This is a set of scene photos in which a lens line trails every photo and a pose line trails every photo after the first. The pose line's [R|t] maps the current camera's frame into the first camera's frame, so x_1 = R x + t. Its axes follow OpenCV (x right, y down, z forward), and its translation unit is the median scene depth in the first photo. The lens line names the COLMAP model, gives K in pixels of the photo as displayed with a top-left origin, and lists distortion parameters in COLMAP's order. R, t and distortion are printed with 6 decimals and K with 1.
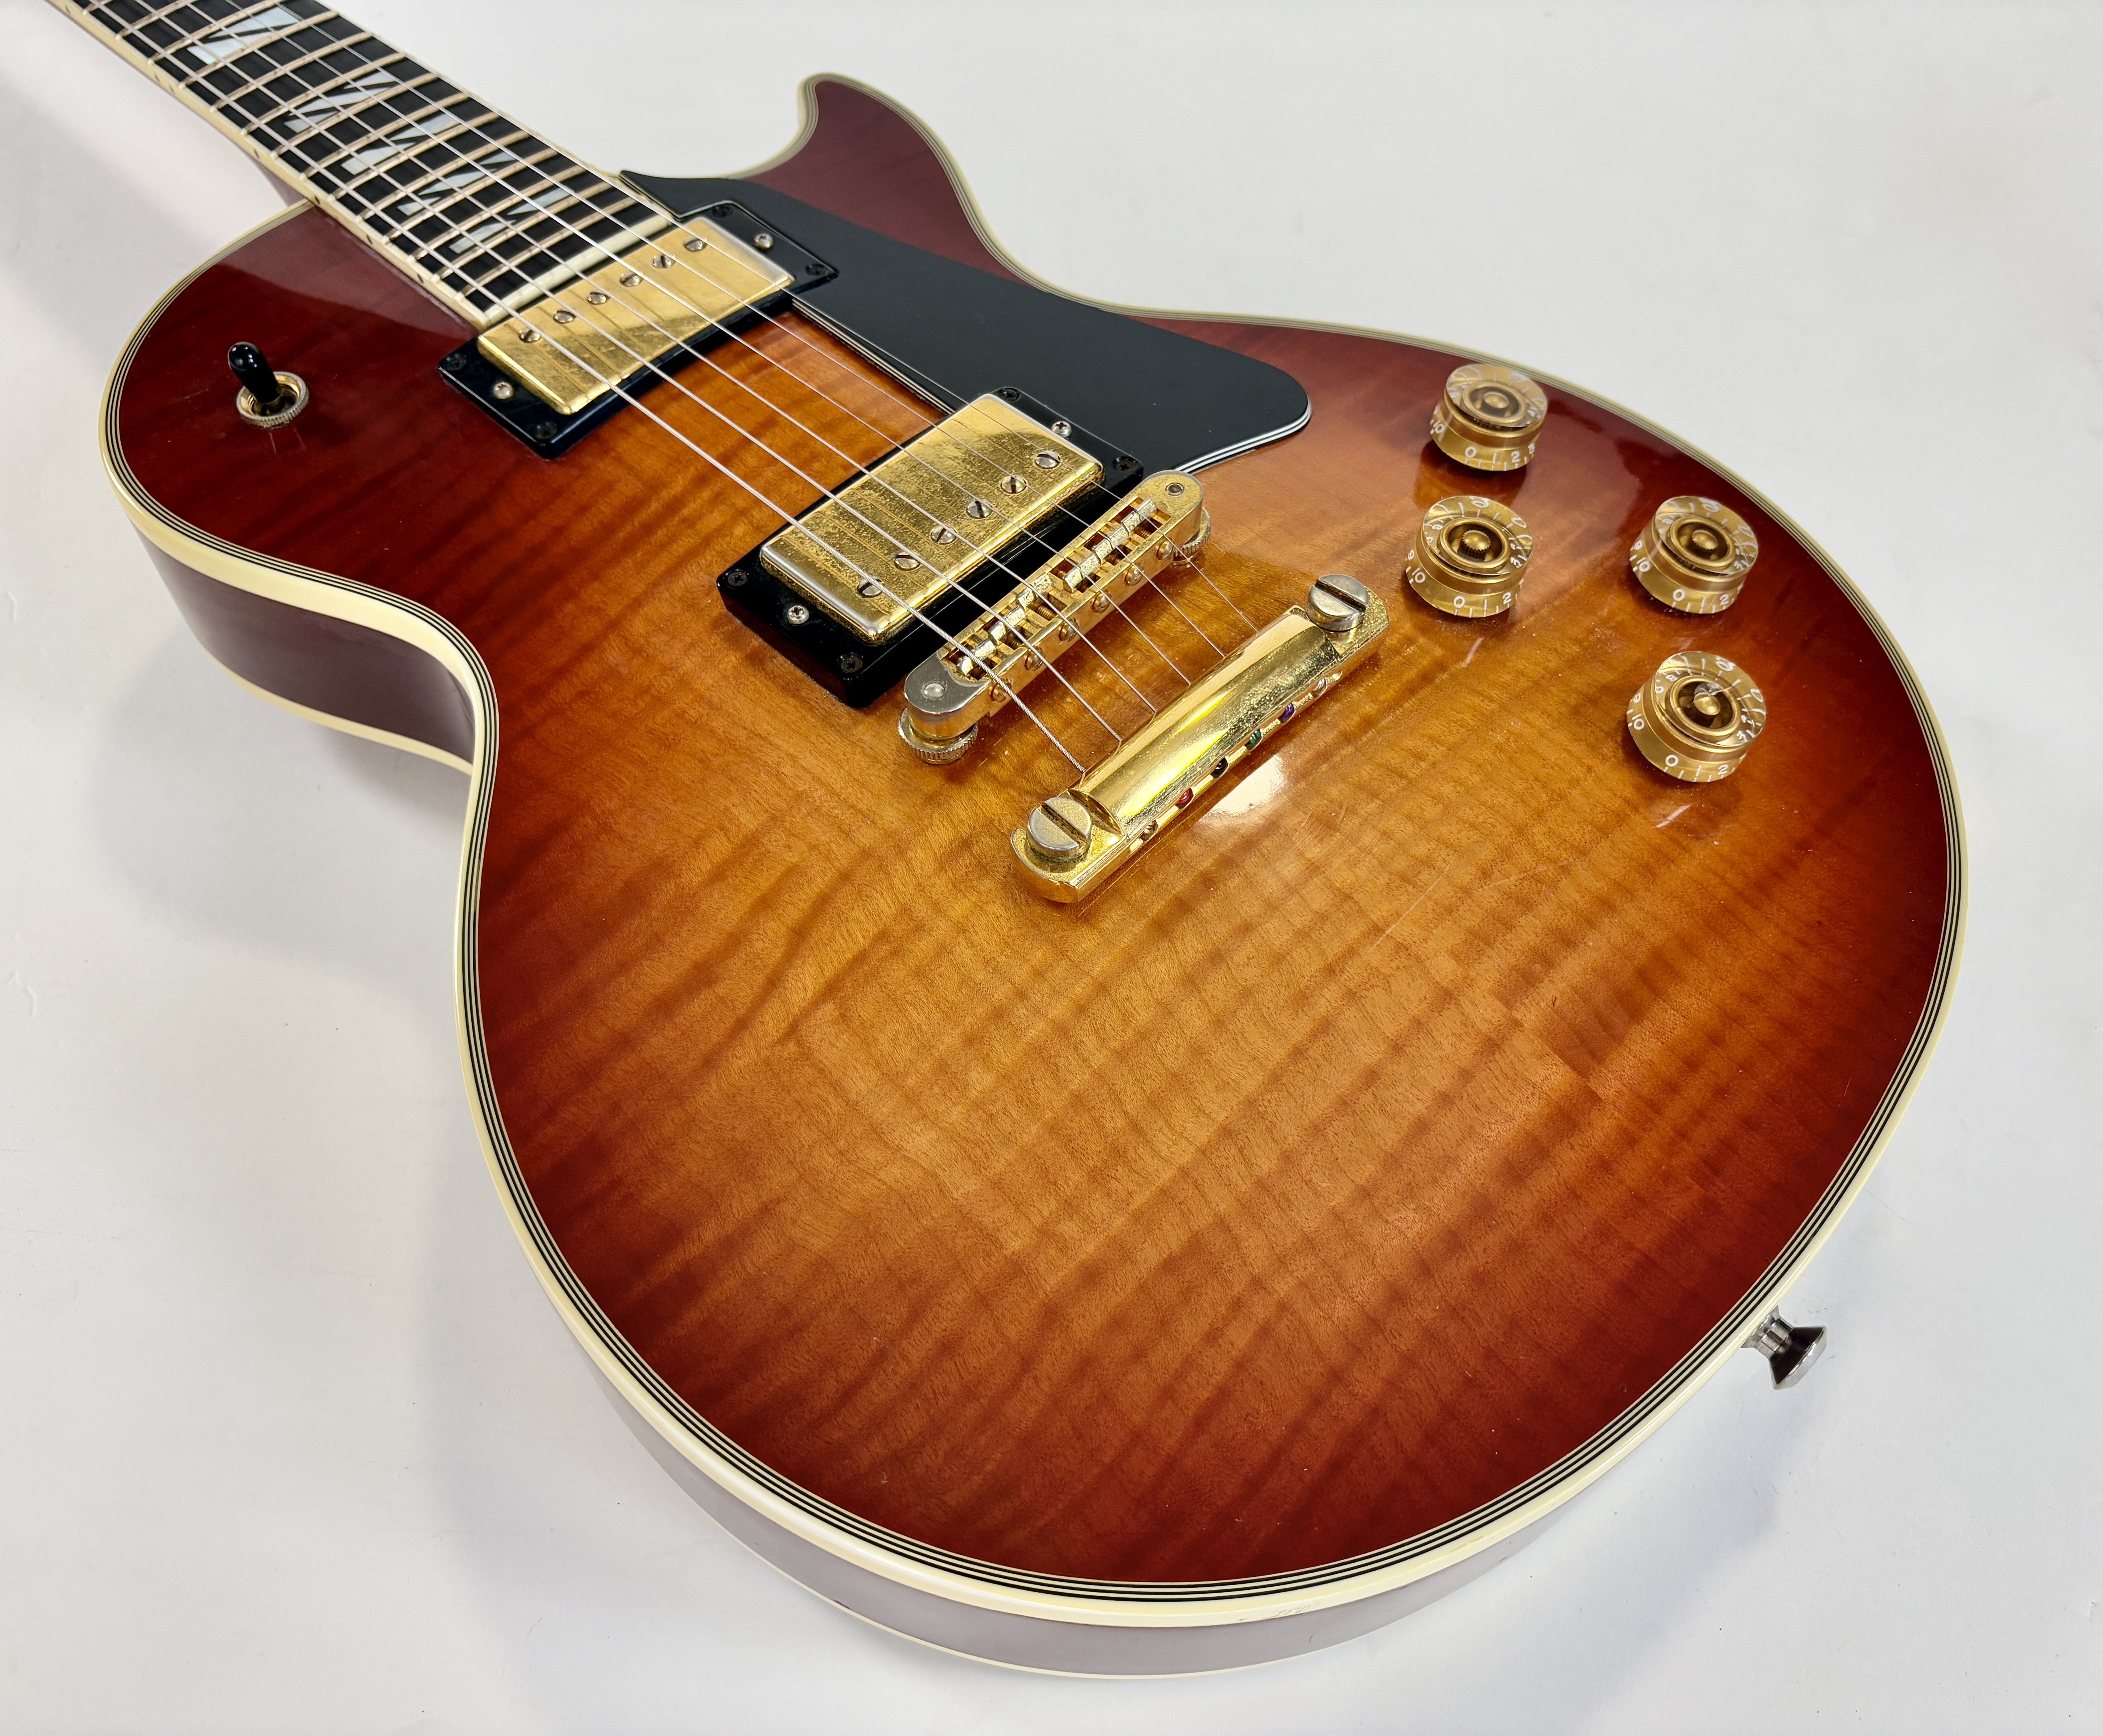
lens RADIAL K [[1822.5, 0, 1094.4], [0, 1822.5, 873.8], [0, 0, 1]] dist [0.005246, -0.020314]
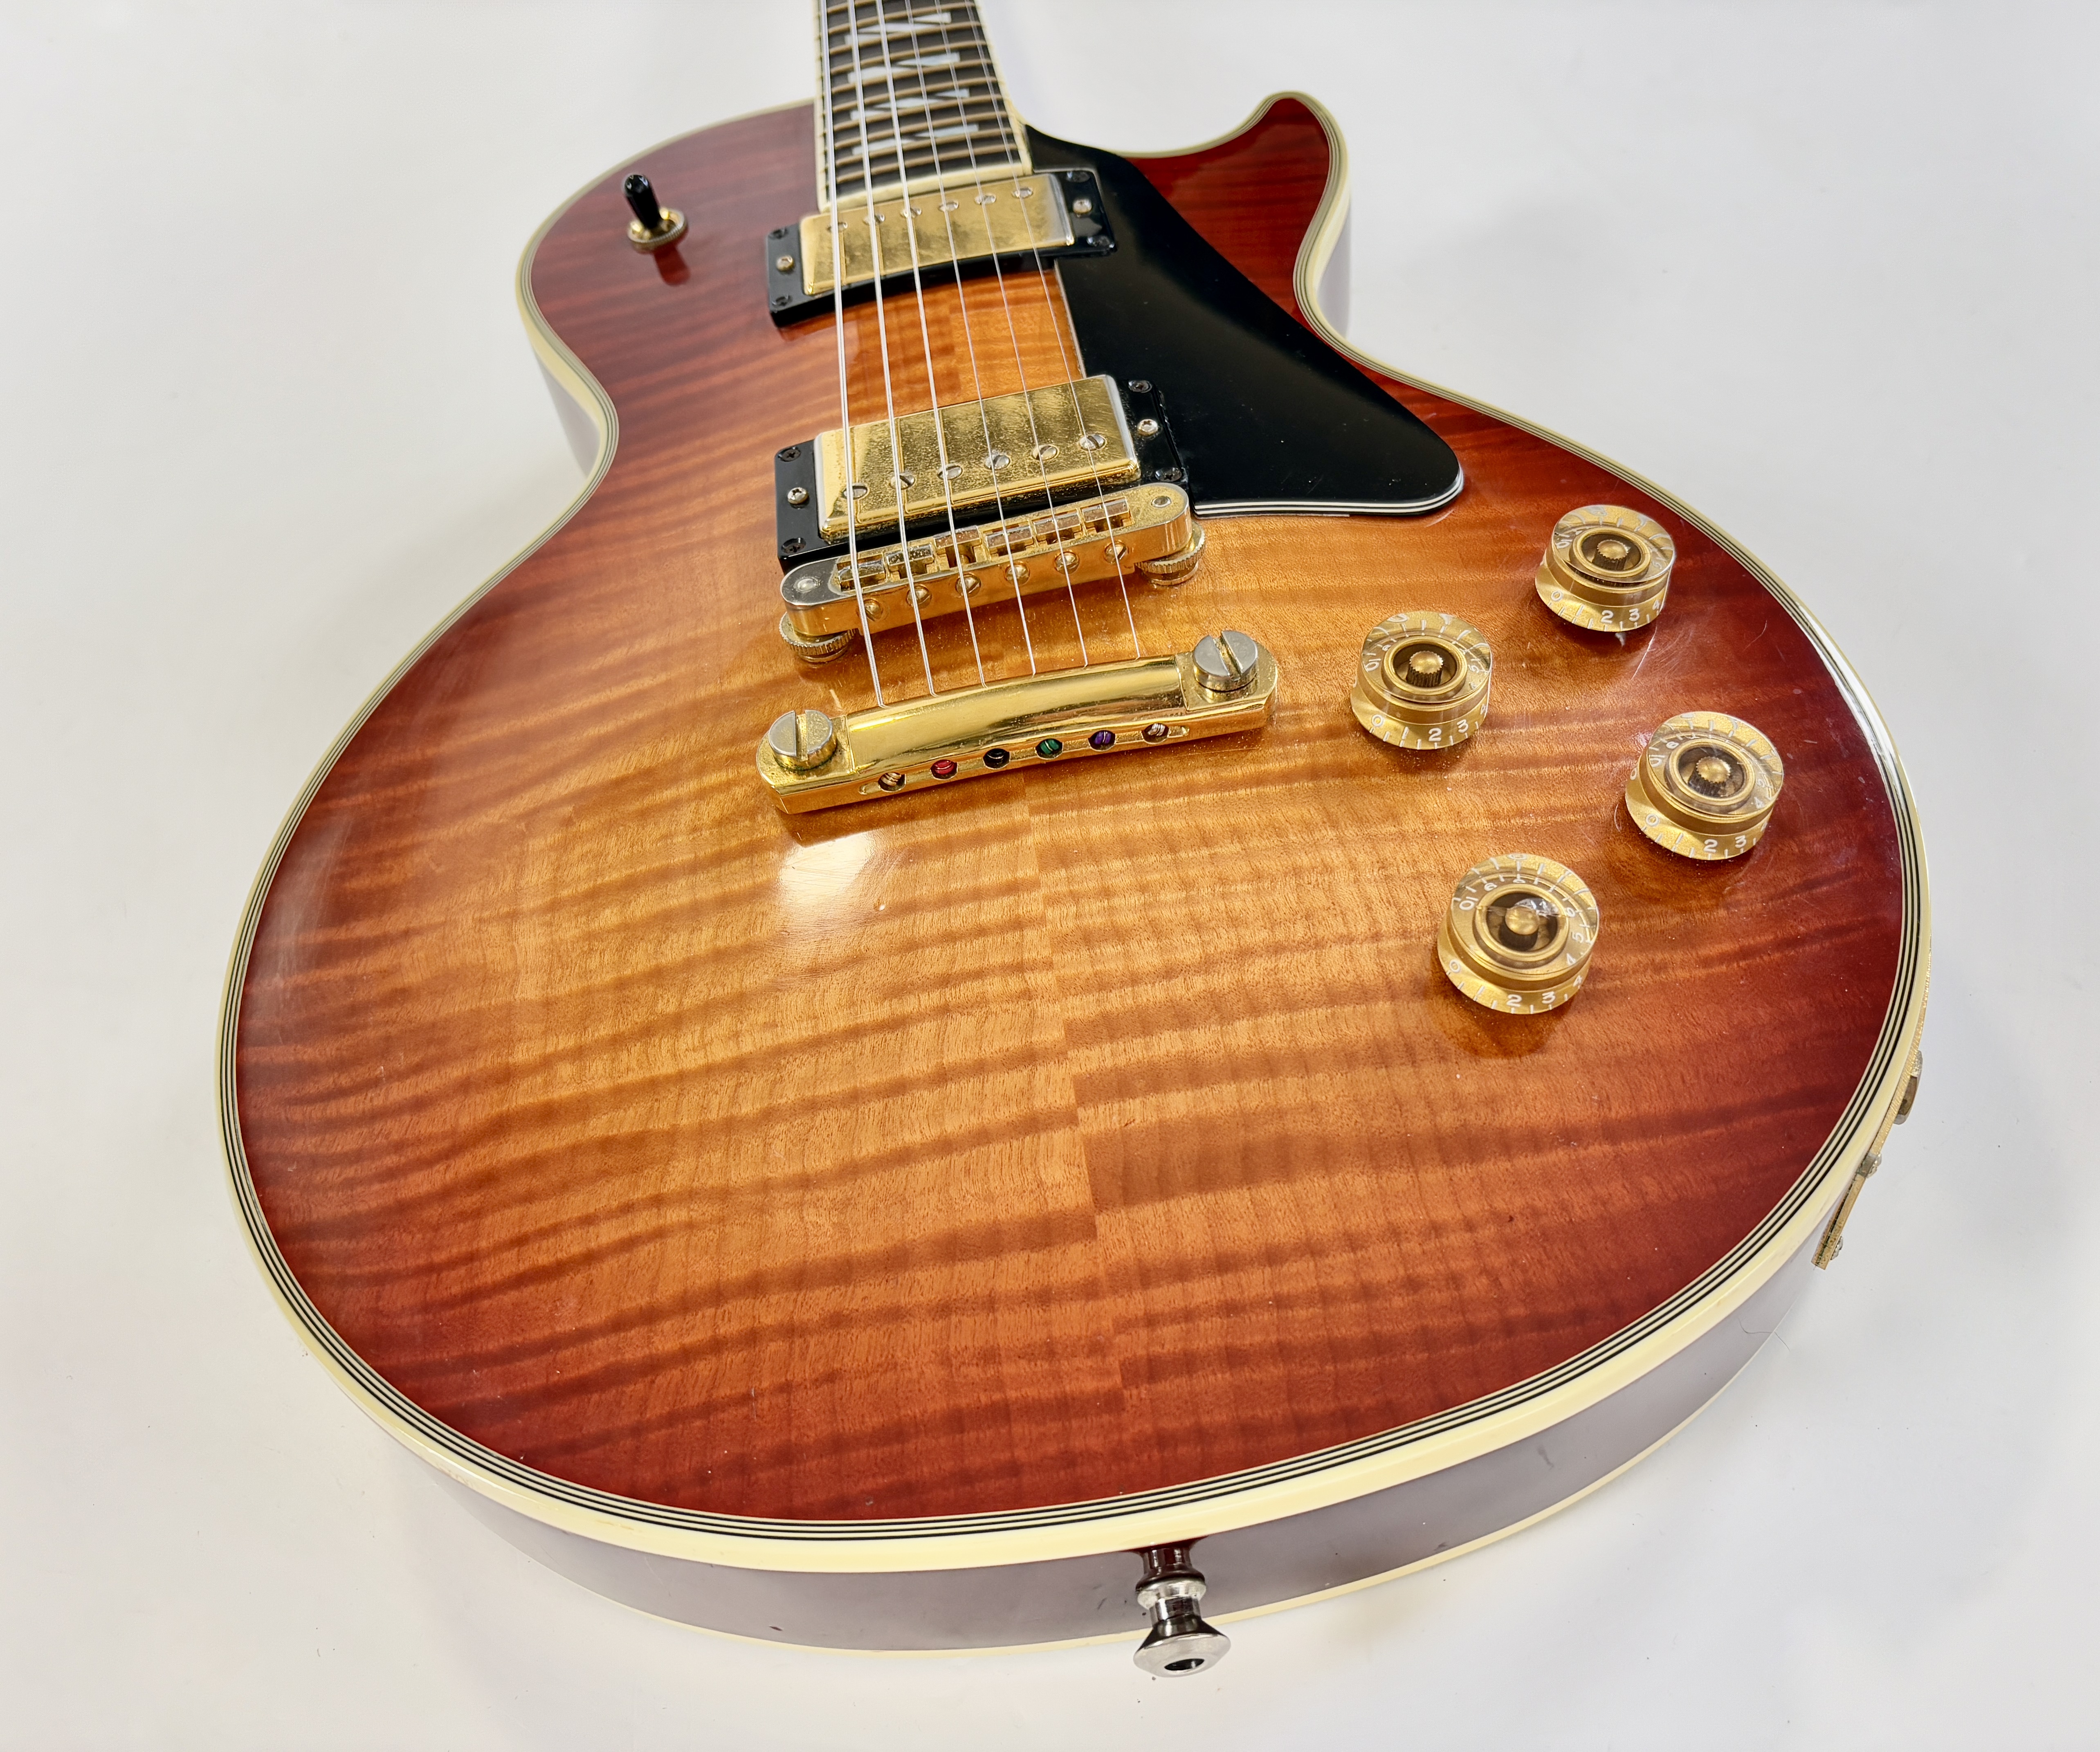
lens RADIAL K [[1819.8, 0, 1063.8], [0, 1819.8, 884.3], [0, 0, 1]] dist [0.005246, -0.020314]
pose [[0.778001, 0.397591, -0.486452, 0.623305], [-0.426621, 0.902725, 0.055512, -0.070579], [0.461204, 0.164342, 0.871942, 0.207369]]
